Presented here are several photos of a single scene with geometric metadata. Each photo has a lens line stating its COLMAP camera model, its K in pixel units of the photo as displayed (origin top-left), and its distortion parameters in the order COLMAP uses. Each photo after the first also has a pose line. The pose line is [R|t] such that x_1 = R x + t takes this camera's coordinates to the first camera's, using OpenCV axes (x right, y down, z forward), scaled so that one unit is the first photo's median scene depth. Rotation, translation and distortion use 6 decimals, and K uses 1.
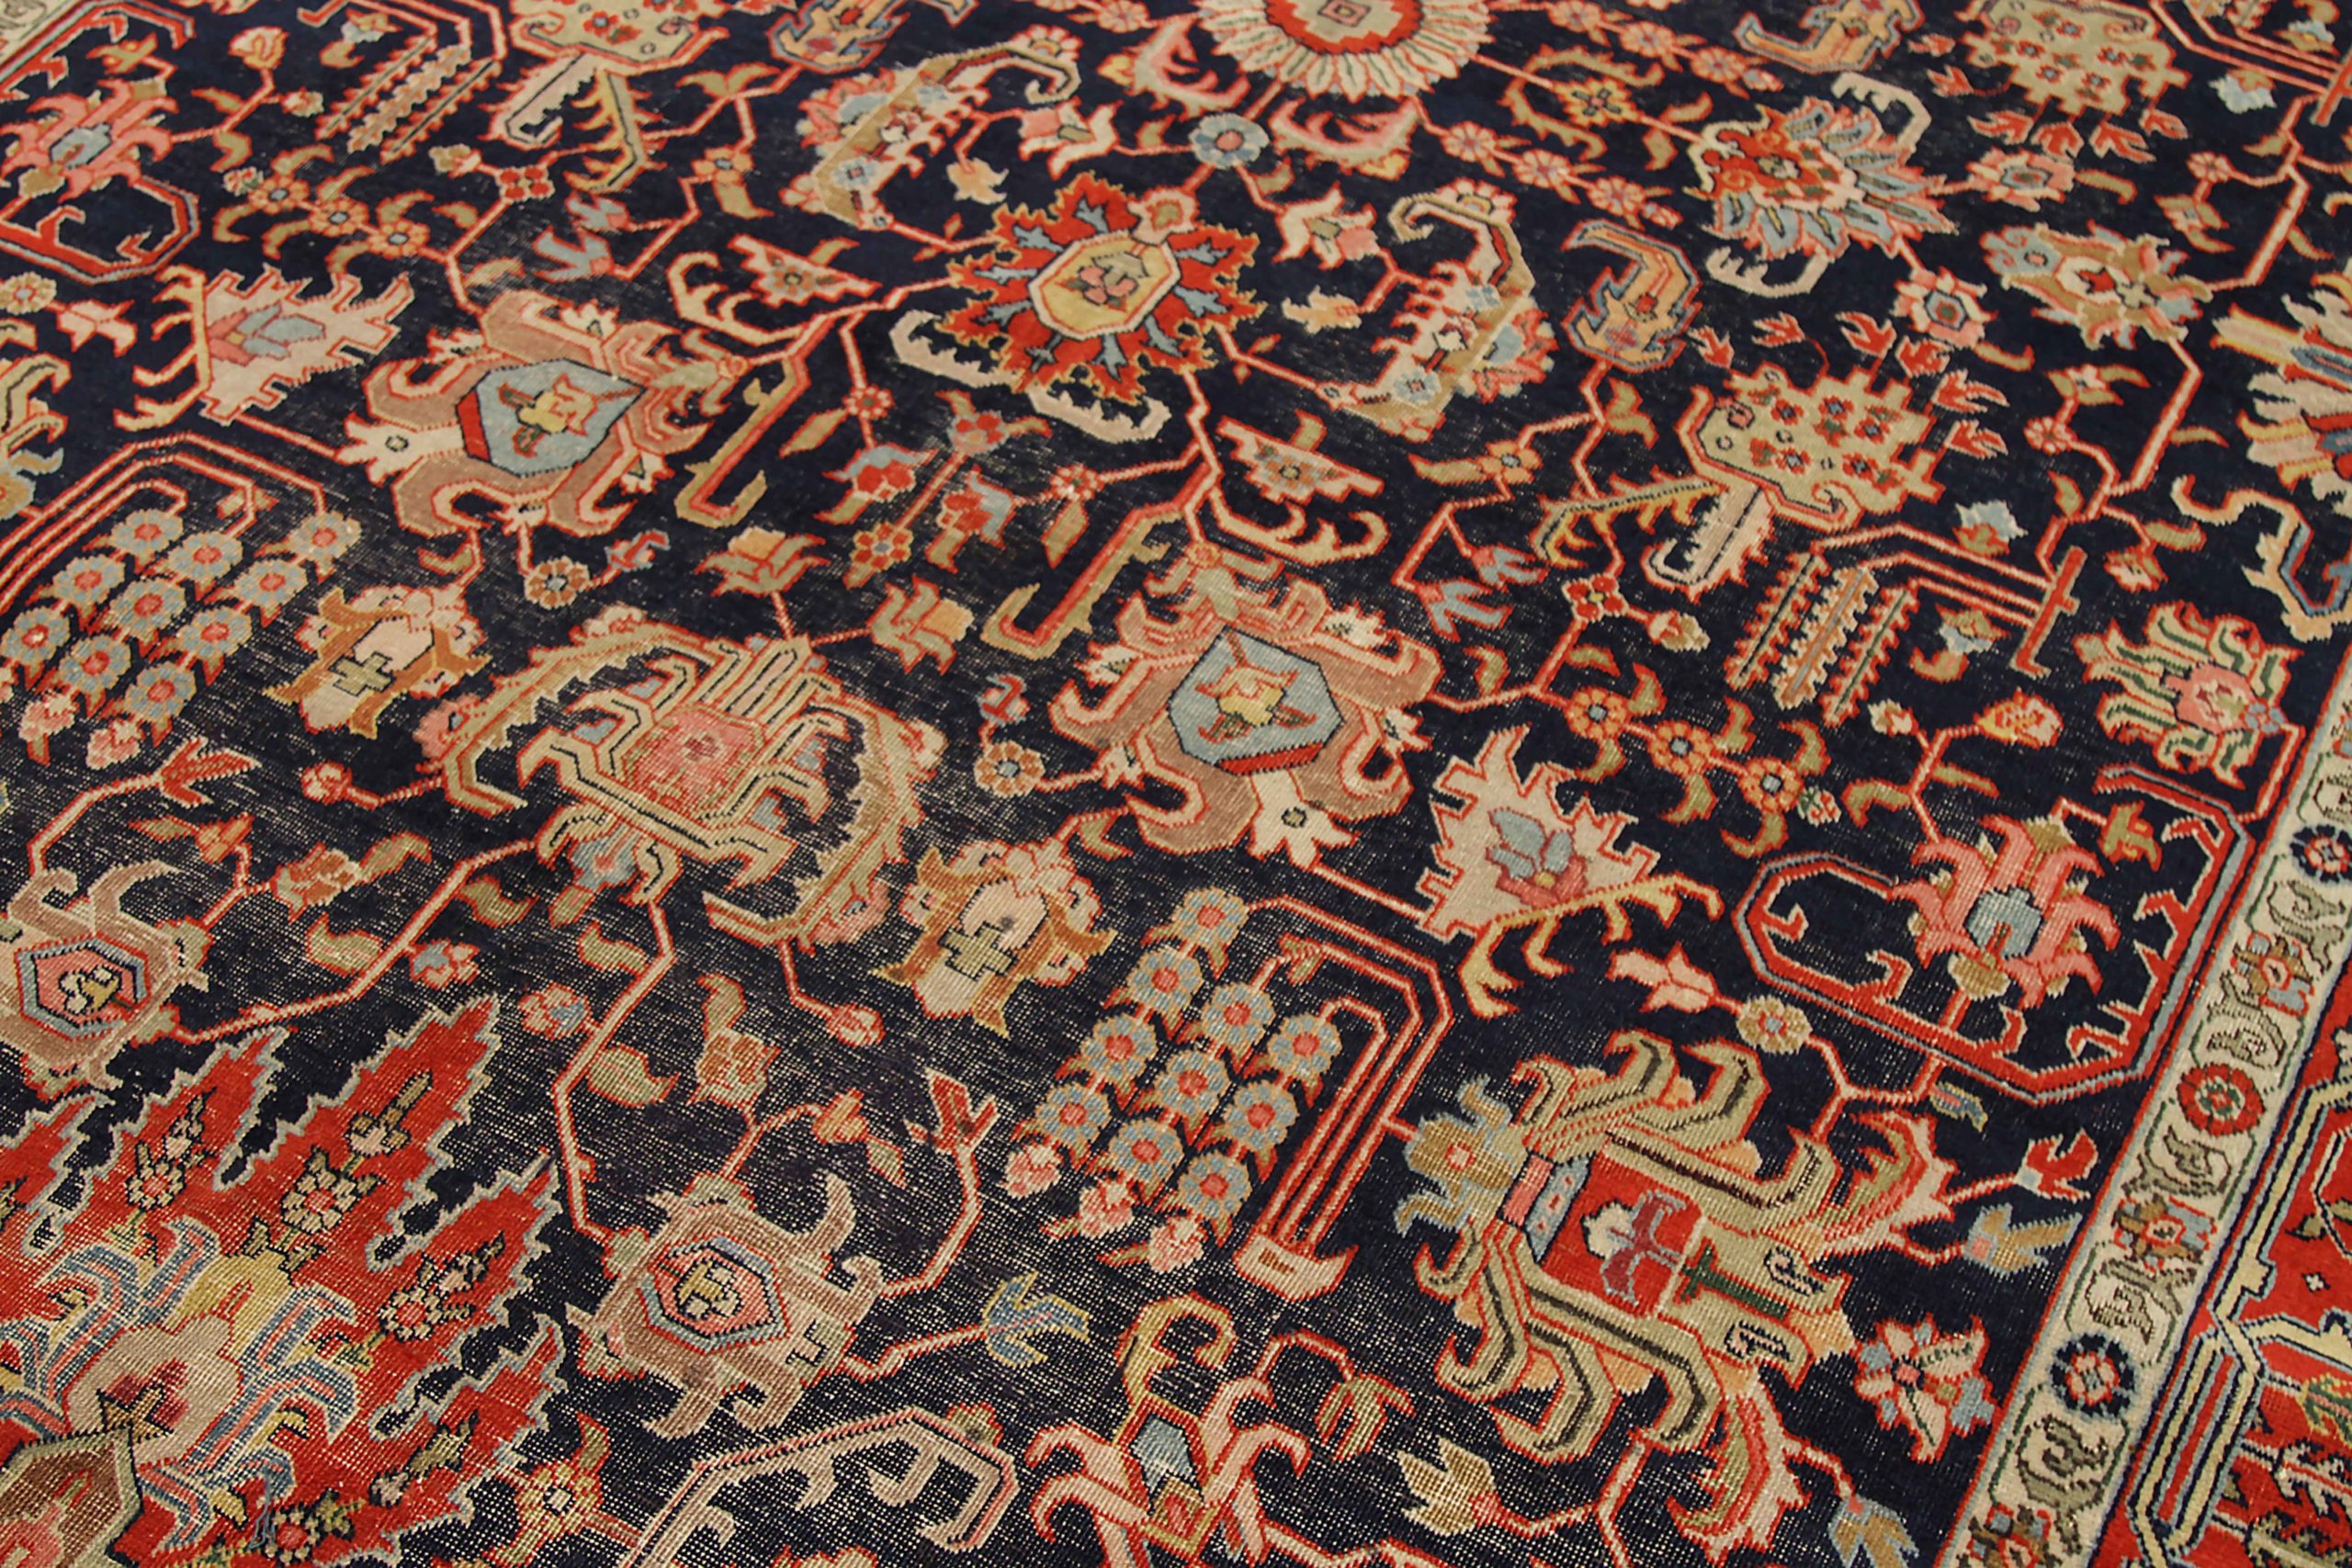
lens RADIAL K [[3412.6, 0, 1305.9], [0, 3412.6, 787.2], [0, 0, 1]] dist [-0.079952, 0.023744]
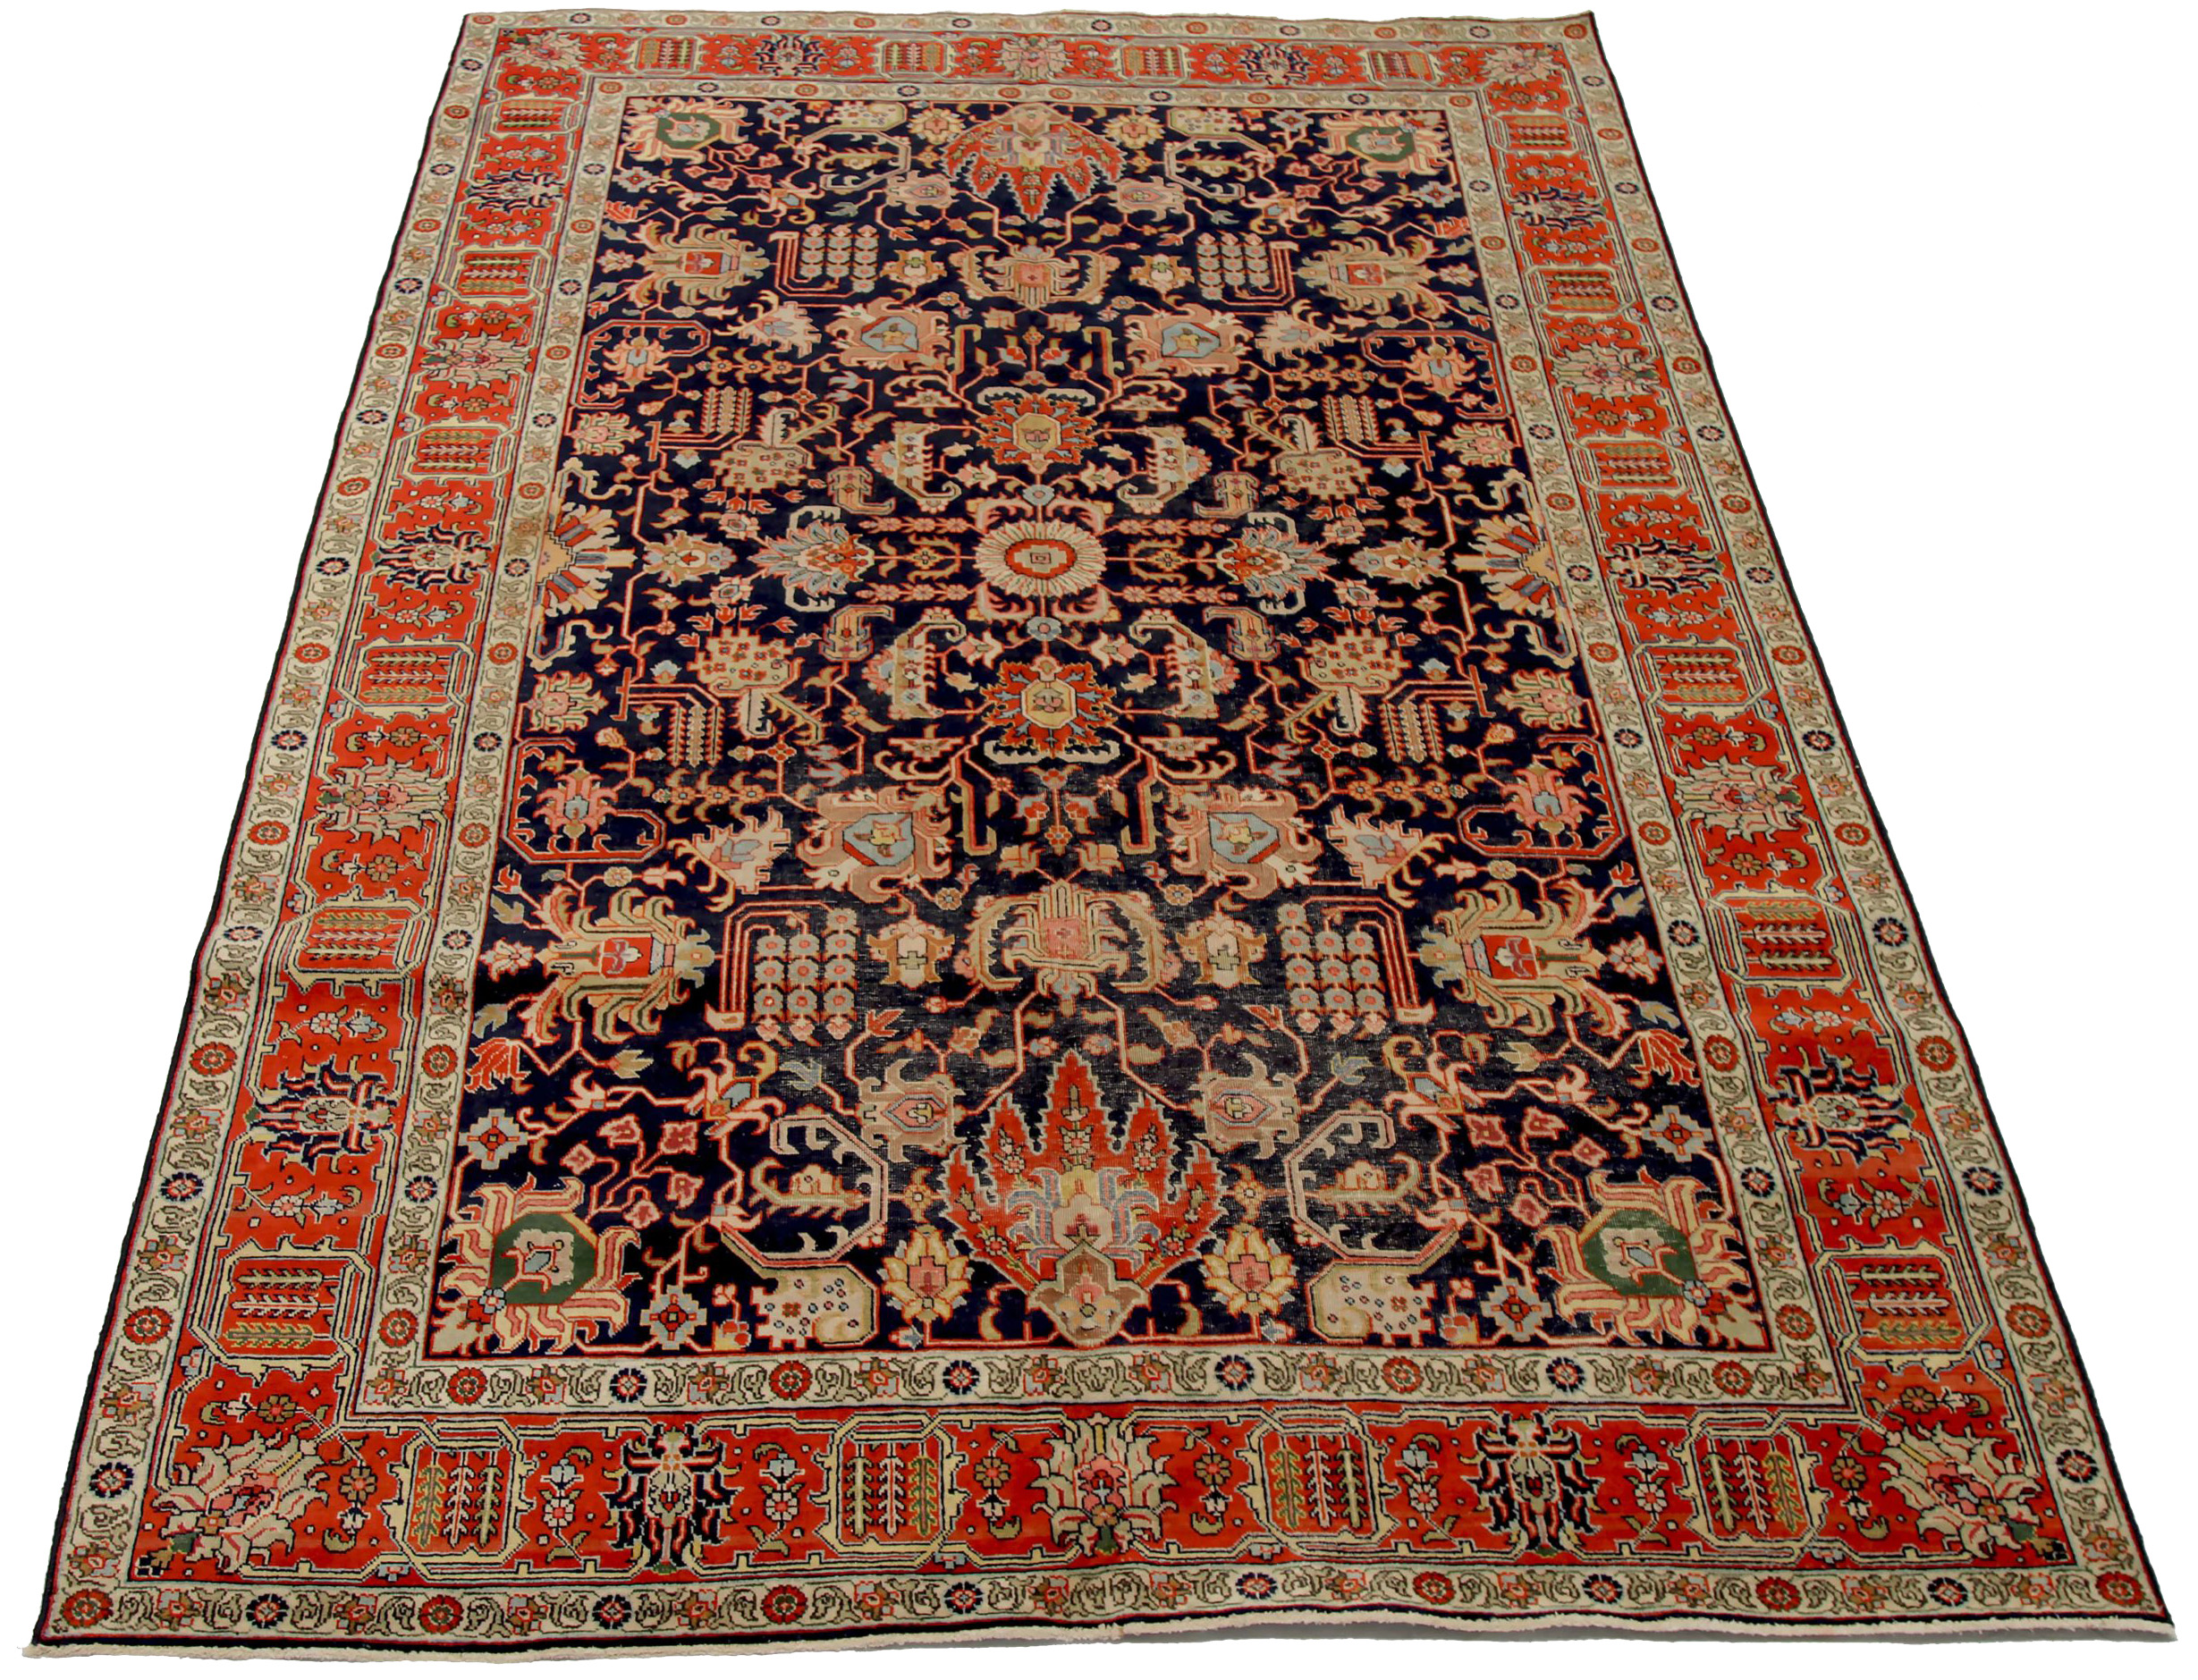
lens RADIAL K [[2598.9, 0, 1099.0], [0, 2598.9, 840.0], [0, 0, 1]] dist [-0.161758, 0.013843]
pose [[0.860135, -0.353412, 0.367788, -0.763462], [0.378382, 0.925638, 0.004545, -0.067430], [-0.342045, 0.135255, 0.929898, -0.639590]]
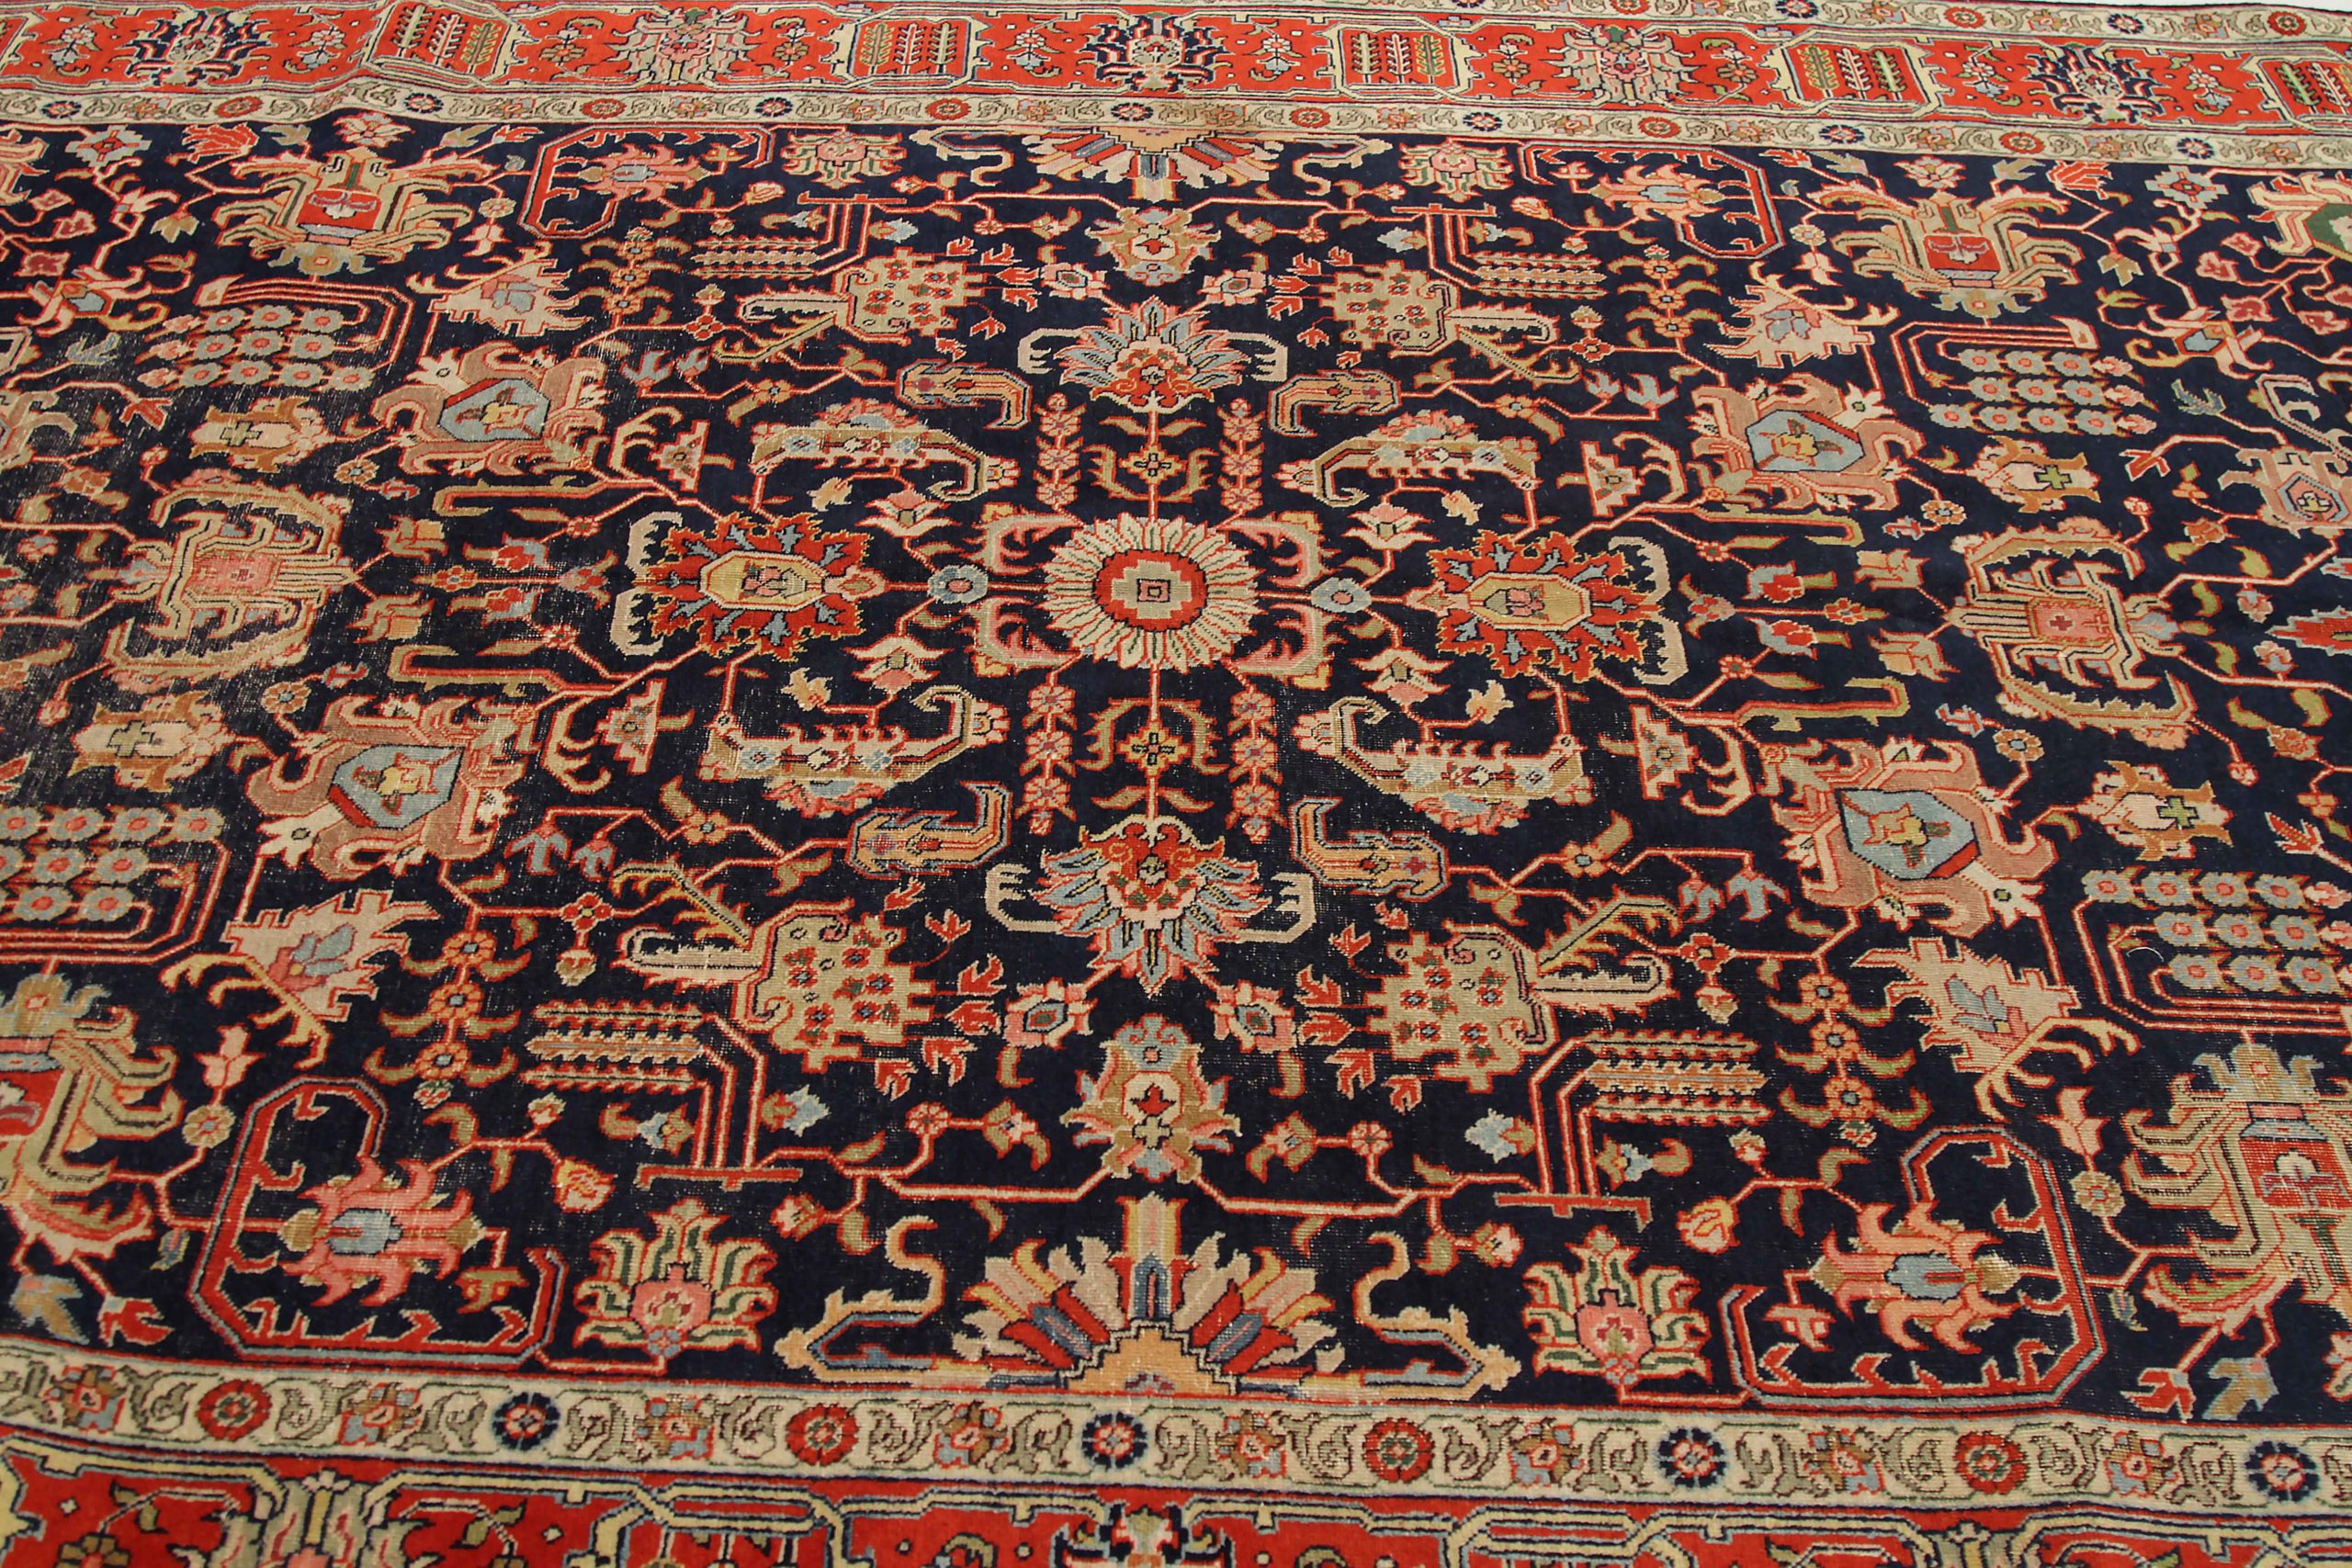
lens RADIAL K [[2677.6, 0, 1211.0], [0, 2677.6, 832.7], [0, 0, 1]] dist [-0.134049, 0.018781]
pose [[0.461388, 0.608962, -0.645203, 0.846138], [-0.681584, 0.708842, 0.181622, -0.432101], [0.567947, 0.355962, 0.742110, 0.395438]]
